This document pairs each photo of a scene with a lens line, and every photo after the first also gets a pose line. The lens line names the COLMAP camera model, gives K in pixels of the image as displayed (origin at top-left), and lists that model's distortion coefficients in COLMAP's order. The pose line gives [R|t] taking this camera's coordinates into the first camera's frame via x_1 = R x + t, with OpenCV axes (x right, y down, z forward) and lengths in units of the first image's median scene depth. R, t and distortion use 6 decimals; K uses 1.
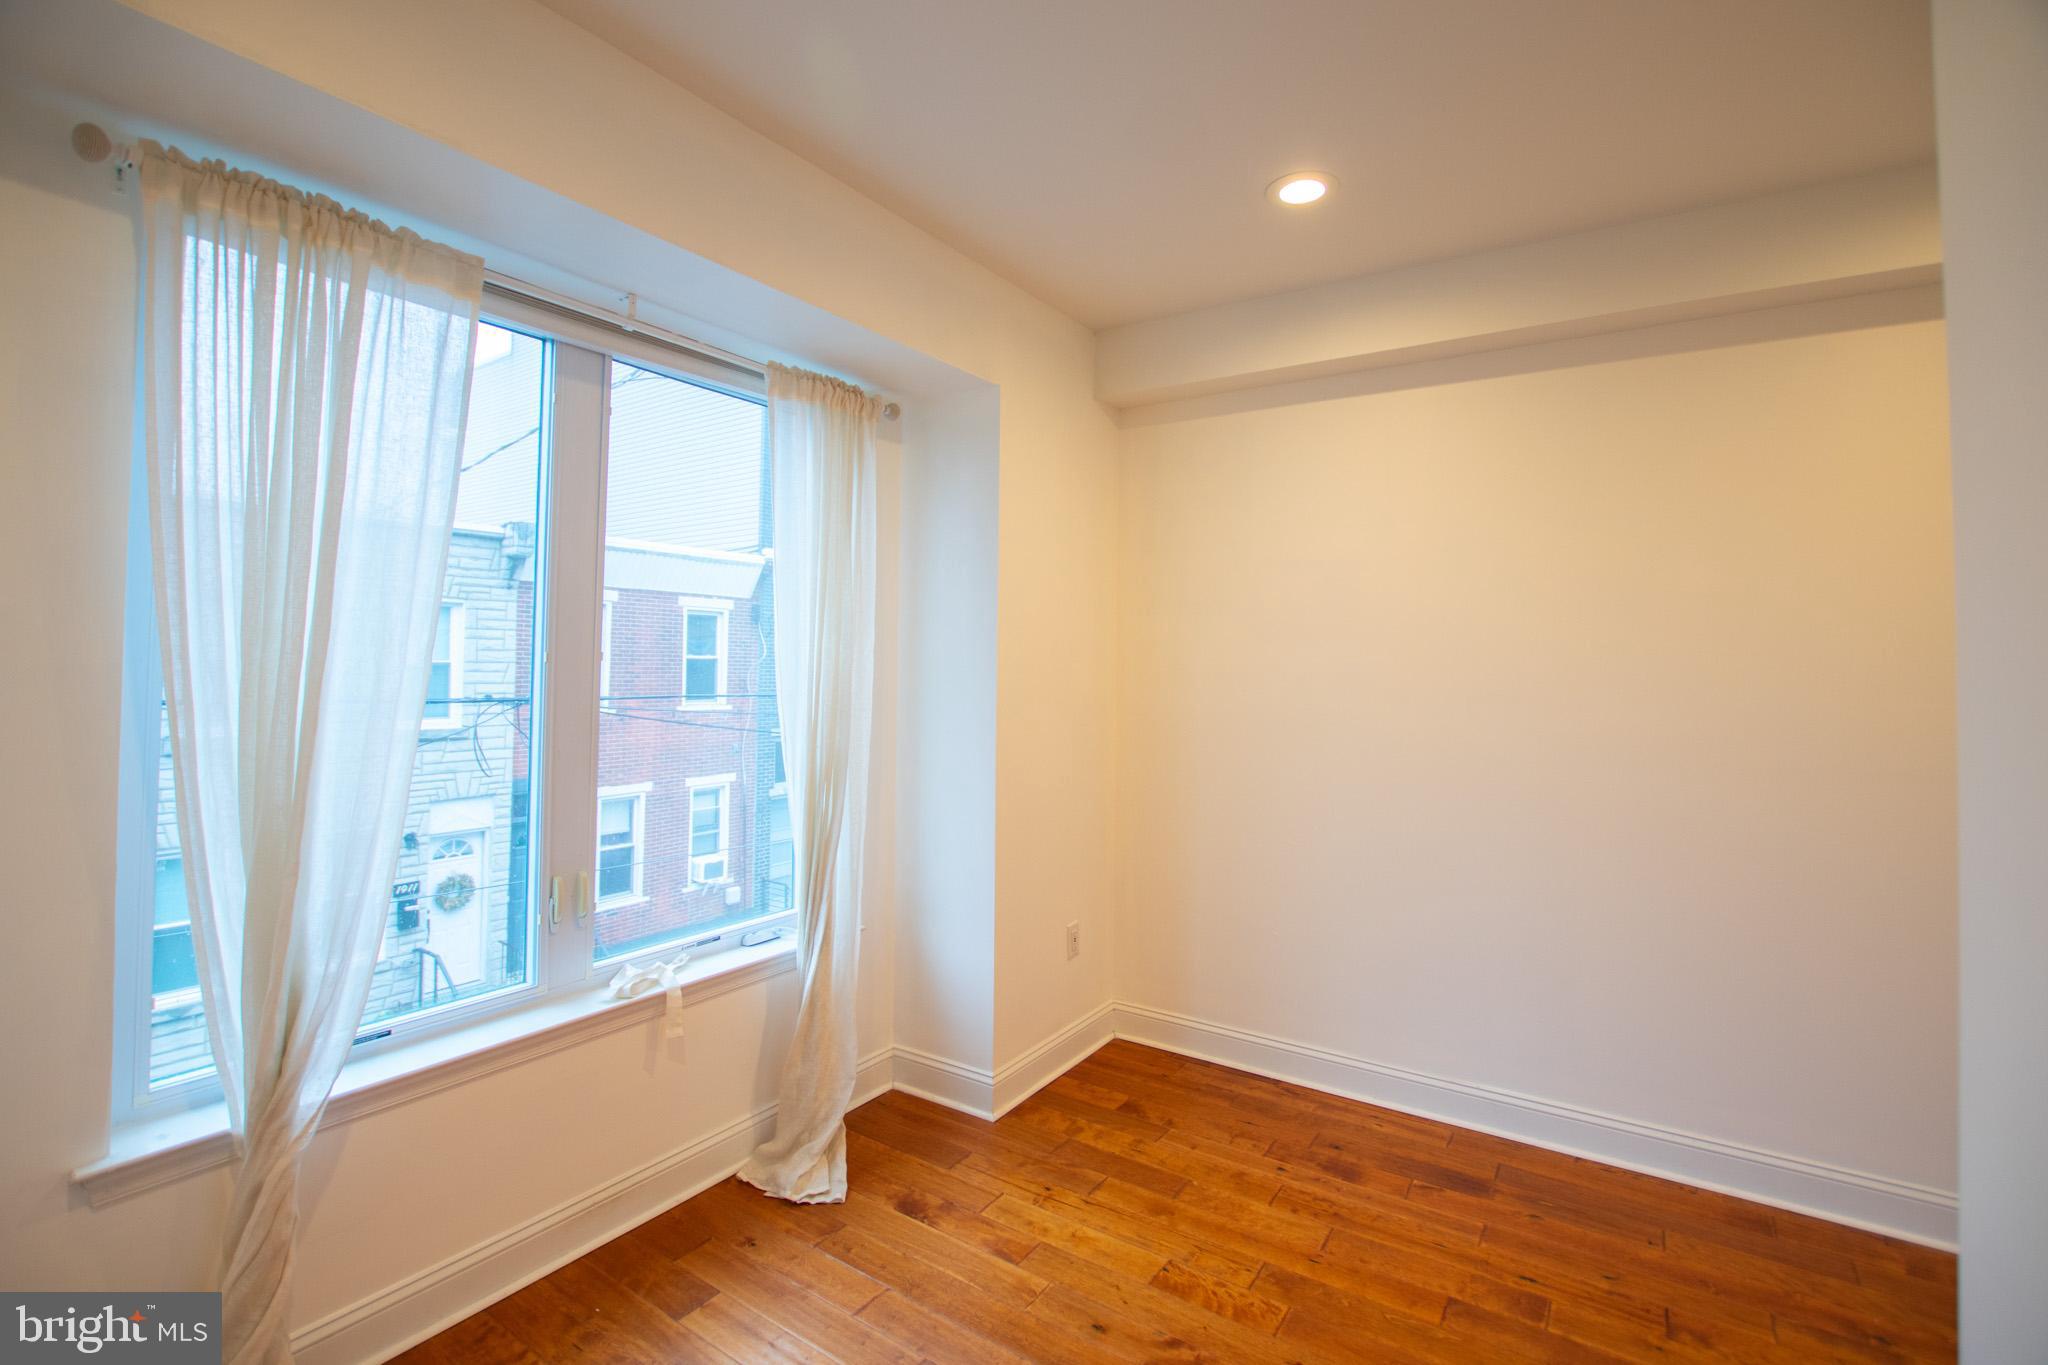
lens RADIAL K [[936.1, 0, 1007.4], [0, 936.1, 638.6], [0, 0, 1]] dist [-0.021134, 0.001666]
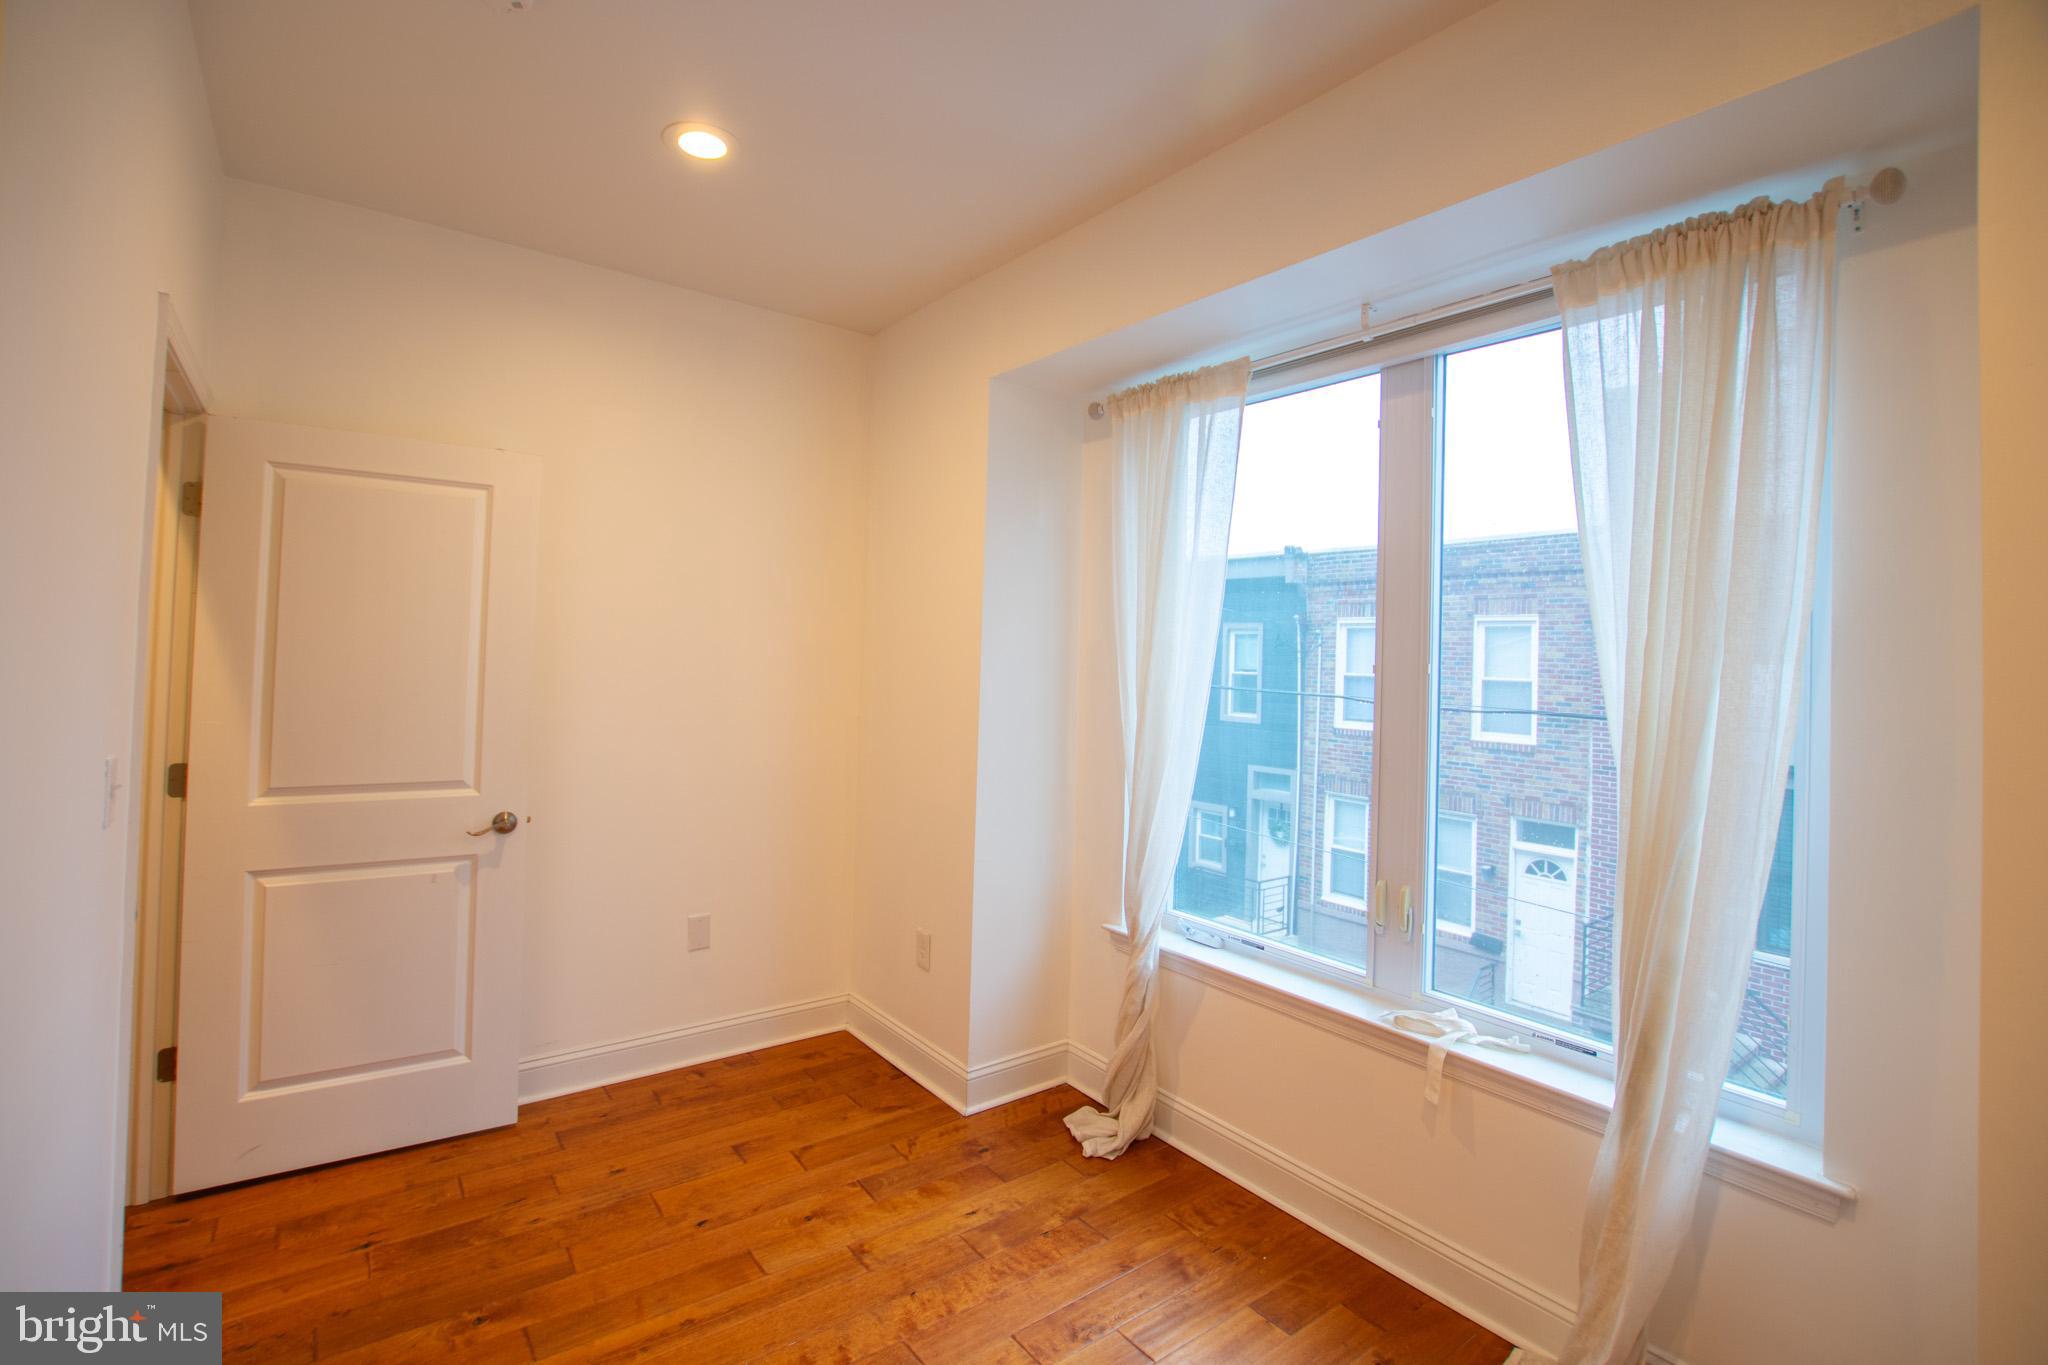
lens RADIAL K [[936.1, 0, 1007.4], [0, 936.1, 638.6], [0, 0, 1]] dist [-0.021134, 0.001666]
pose [[-0.325630, -0.042746, -0.944530, 0.691270], [-0.012080, 0.999084, -0.041050, 0.037218], [0.945420, -0.001957, -0.325848, 1.015004]]
